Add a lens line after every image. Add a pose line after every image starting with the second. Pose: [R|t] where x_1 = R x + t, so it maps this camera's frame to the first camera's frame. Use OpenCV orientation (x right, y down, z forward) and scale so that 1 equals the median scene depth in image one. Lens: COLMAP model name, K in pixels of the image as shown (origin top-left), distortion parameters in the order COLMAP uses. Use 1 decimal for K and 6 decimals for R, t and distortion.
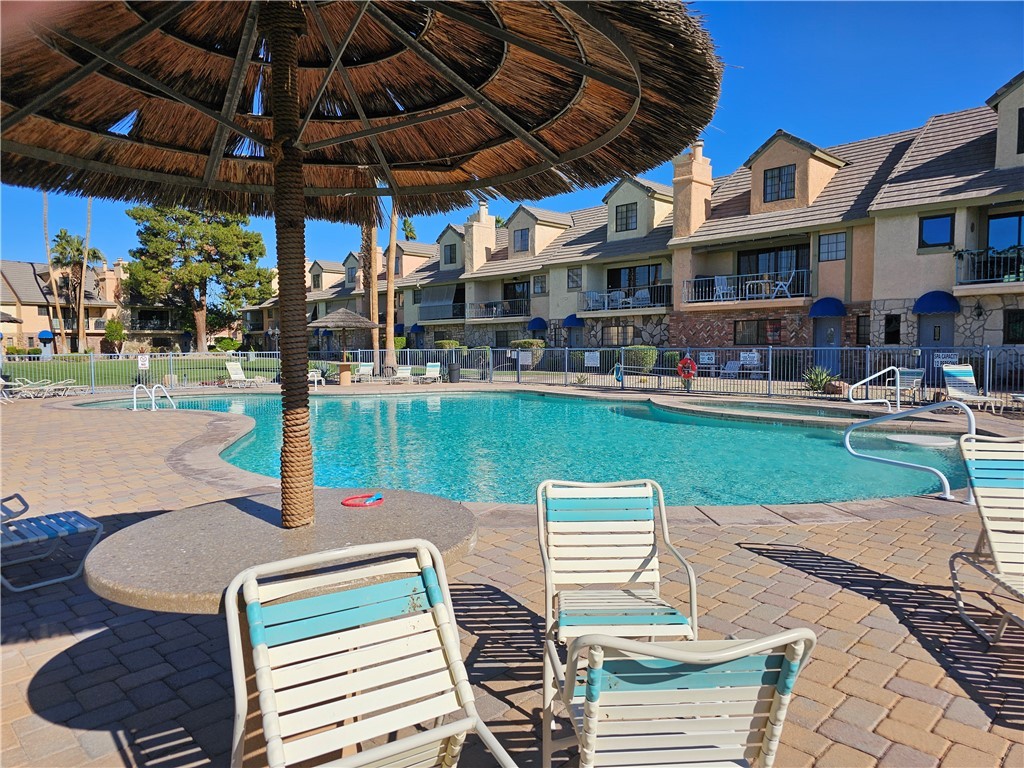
lens RADIAL K [[696.7, 0, 512.0], [0, 696.7, 384.0], [0, 0, 1]] dist [0.057050, -0.044020]
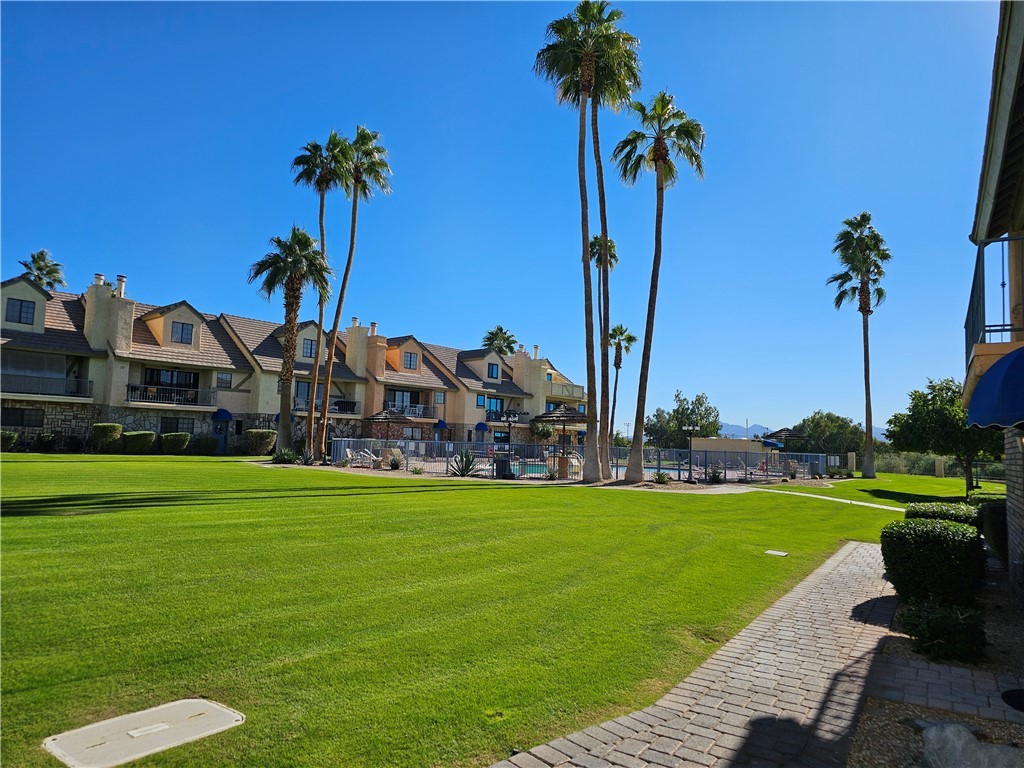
lens RADIAL K [[696.7, 0, 512.0], [0, 696.7, 384.0], [0, 0, 1]] dist [0.057050, -0.044020]
pose [[-0.123758, 0.097094, 0.987551, -1.752075], [0.033188, 0.995050, -0.093672, -0.020615], [-0.991757, 0.021183, -0.126368, 1.031584]]
